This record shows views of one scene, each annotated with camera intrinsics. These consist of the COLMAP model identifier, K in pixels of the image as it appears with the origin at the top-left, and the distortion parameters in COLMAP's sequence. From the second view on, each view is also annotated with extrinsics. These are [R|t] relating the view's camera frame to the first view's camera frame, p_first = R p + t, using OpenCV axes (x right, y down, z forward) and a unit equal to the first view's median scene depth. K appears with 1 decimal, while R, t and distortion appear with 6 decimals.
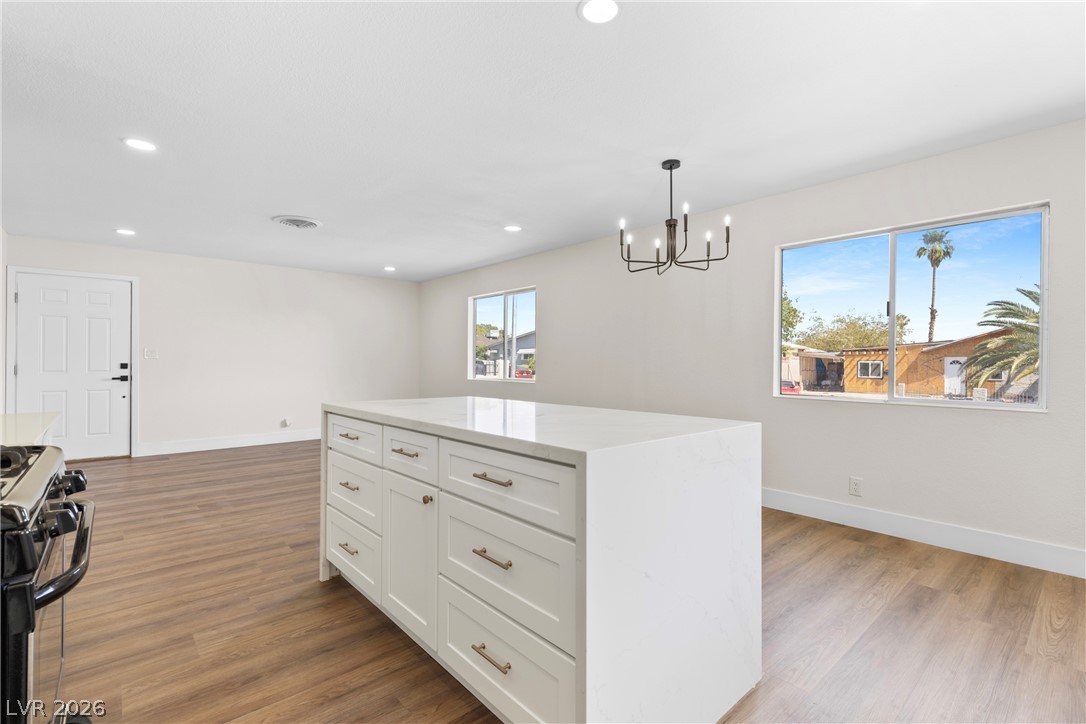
lens RADIAL K [[492.7, 0, 548.7], [0, 492.7, 355.7], [0, 0, 1]] dist [0.006016, -0.000841]
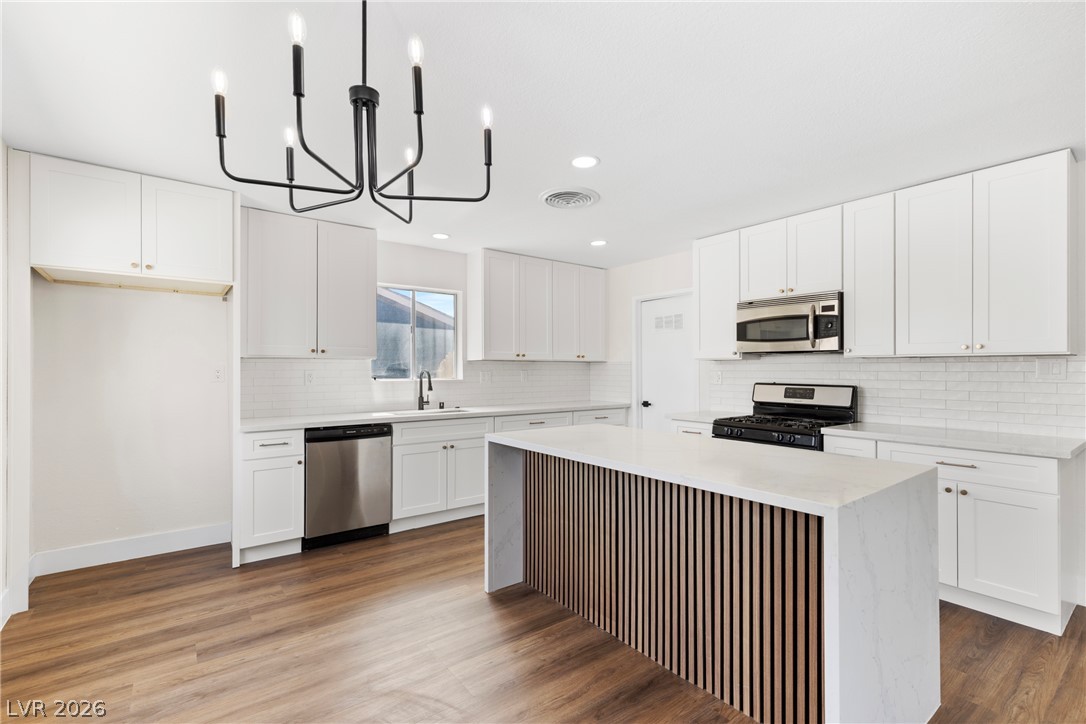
lens RADIAL K [[492.7, 0, 547.8], [0, 492.7, 371.6], [0, 0, 1]] dist [0.006016, -0.000841]
pose [[-0.997498, -0.003873, 0.070588, 0.051433], [-0.004626, 0.999934, -0.010511, -0.026536], [-0.070543, -0.010811, -0.997450, 1.314731]]
